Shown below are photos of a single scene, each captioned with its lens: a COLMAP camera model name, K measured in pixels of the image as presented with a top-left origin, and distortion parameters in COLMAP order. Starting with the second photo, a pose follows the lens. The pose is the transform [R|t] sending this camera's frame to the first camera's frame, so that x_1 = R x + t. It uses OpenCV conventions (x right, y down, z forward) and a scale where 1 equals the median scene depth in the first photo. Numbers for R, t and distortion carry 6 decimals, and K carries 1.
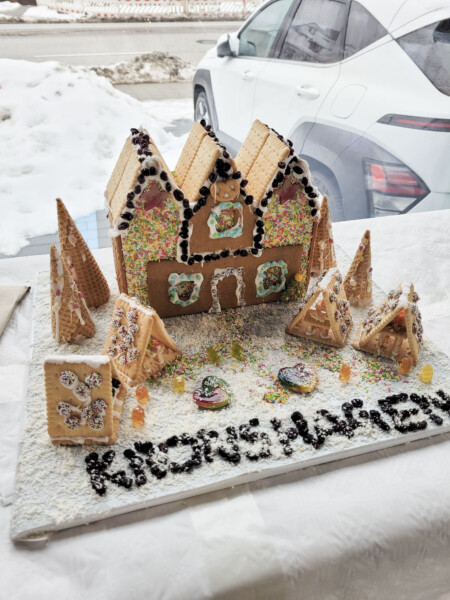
lens RADIAL K [[459.4, 0, 228.7], [0, 459.4, 301.1], [0, 0, 1]] dist [-0.003053, -0.000612]
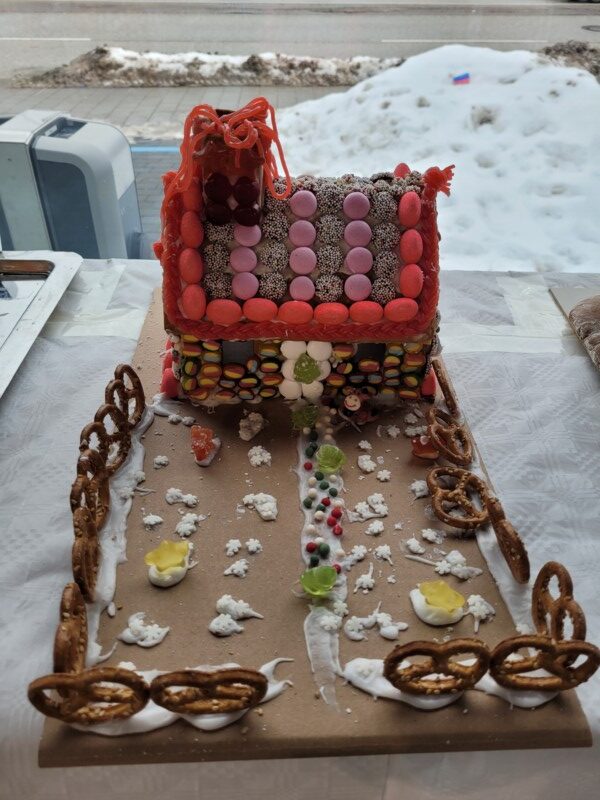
lens RADIAL K [[612.5, 0, 299.4], [0, 612.5, 399.8], [0, 0, 1]] dist [-0.003053, -0.000612]
pose [[0.965251, 0.158669, -0.207639, -0.472305], [-0.150672, 0.987114, 0.053881, 0.068795], [0.213513, -0.020724, 0.976720, -0.116742]]
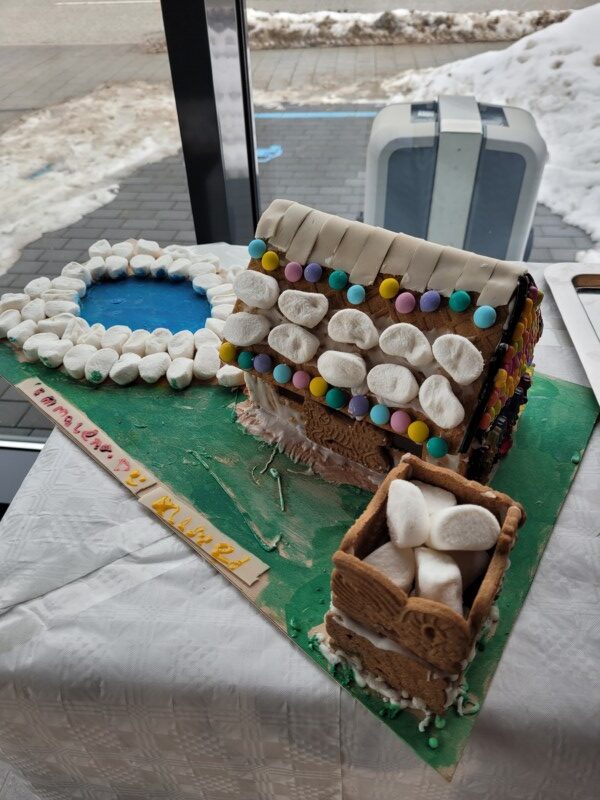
lens RADIAL K [[612.5, 0, 304.5], [0, 612.5, 399.9], [0, 0, 1]] dist [-0.003053, -0.000612]
pose [[0.936047, 0.199603, -0.289783, -0.611381], [-0.169526, 0.977478, 0.125691, 0.081767], [0.308345, -0.068527, 0.948803, -0.157444]]
